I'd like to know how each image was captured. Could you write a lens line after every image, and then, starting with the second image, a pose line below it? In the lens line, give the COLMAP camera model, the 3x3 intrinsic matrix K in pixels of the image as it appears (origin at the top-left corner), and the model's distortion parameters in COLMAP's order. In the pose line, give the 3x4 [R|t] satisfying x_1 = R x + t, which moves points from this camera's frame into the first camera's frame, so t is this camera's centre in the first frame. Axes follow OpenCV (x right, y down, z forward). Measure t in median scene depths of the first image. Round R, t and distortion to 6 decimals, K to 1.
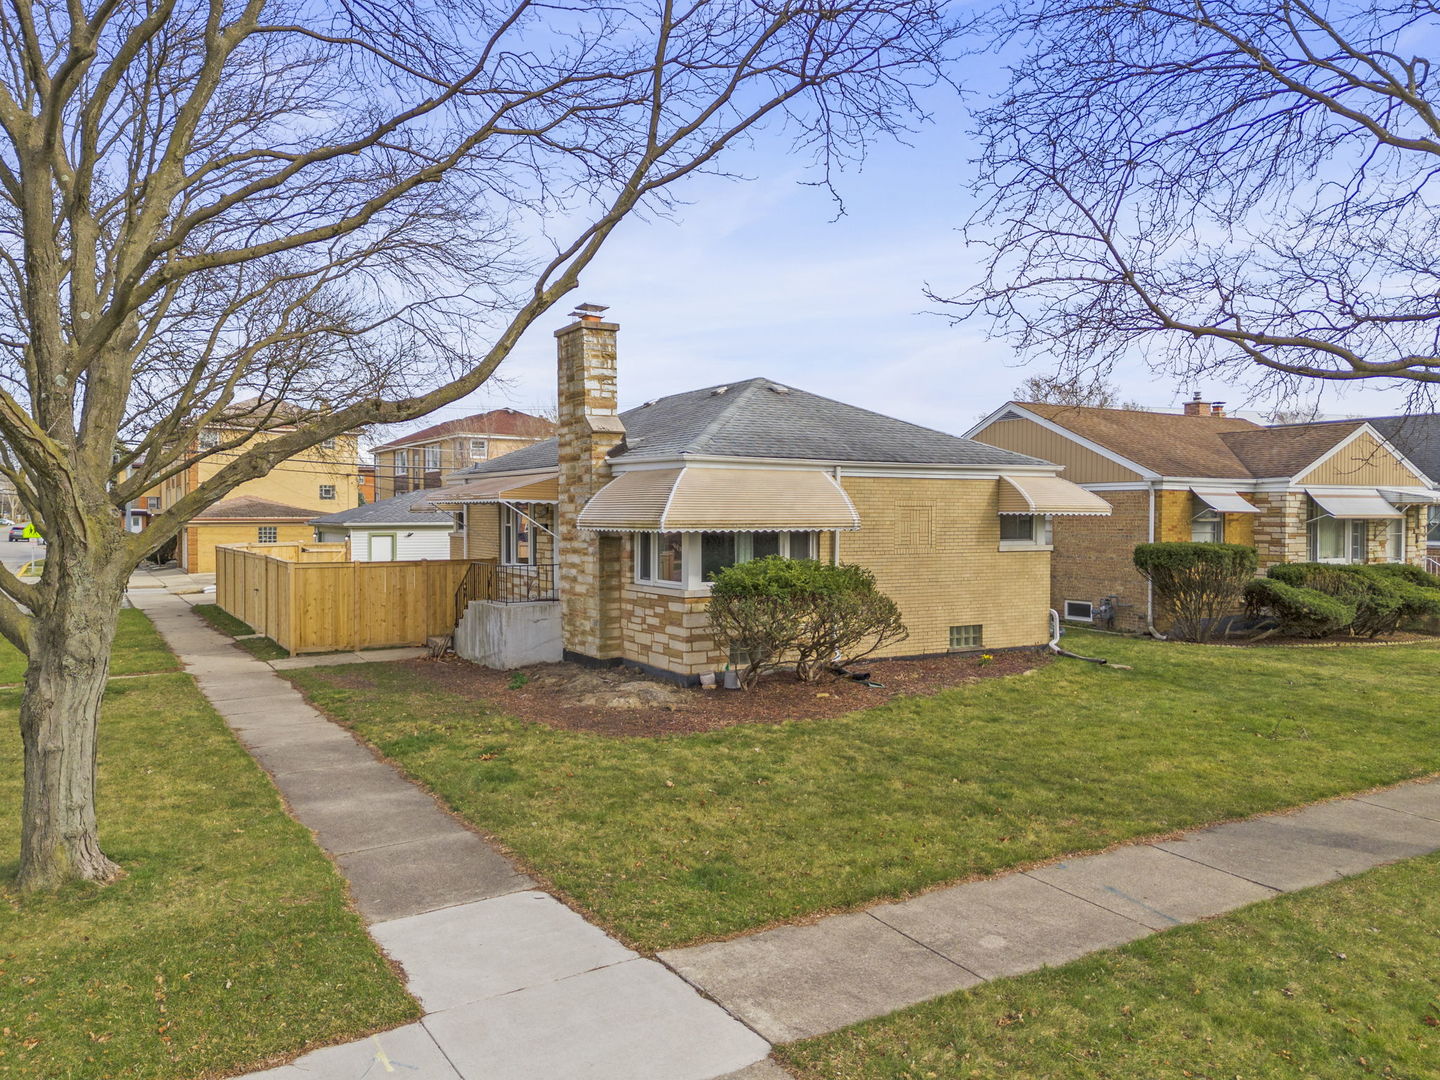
lens RADIAL K [[1051.6, 0, 724.0], [0, 1051.6, 543.1], [0, 0, 1]] dist [0.081904, -0.079759]
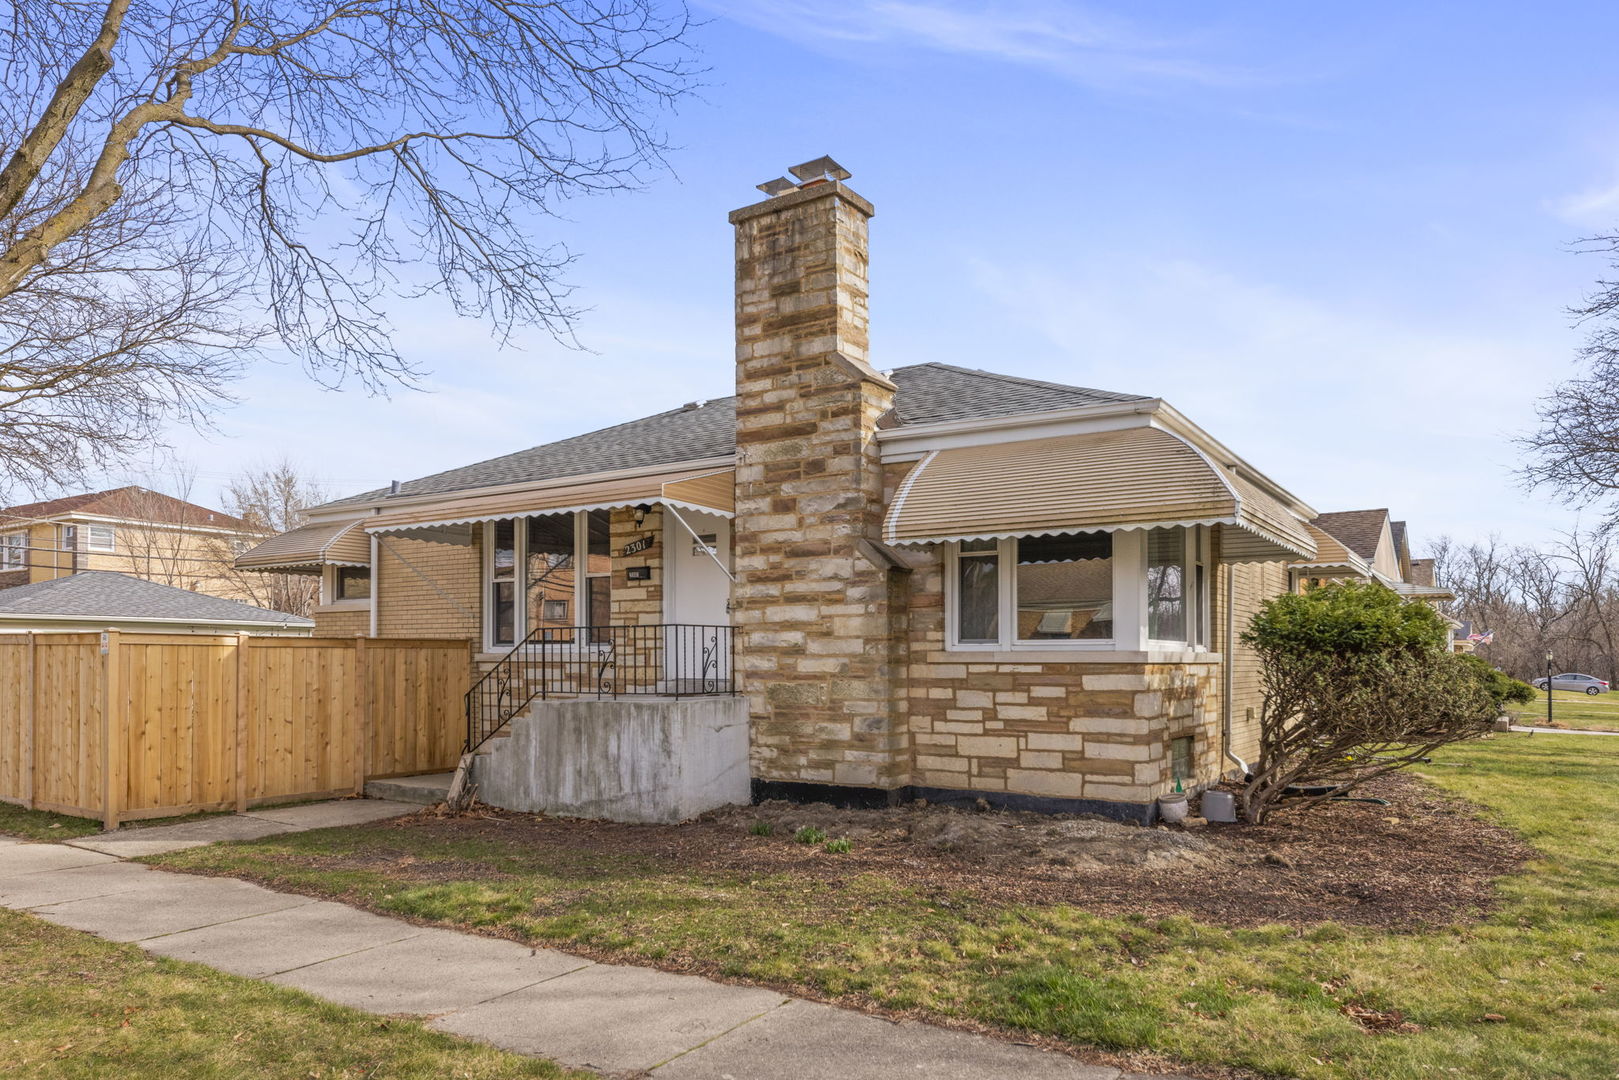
lens RADIAL K [[1067.8, 0, 809.7], [0, 1067.8, 648.9], [0, 0, 1]] dist [-0.000029, 0.000574]
pose [[0.902439, 0.001534, 0.430815, -0.384950], [0.013505, 0.999402, -0.031847, 0.052793], [-0.430606, 0.034558, 0.901878, 0.503240]]
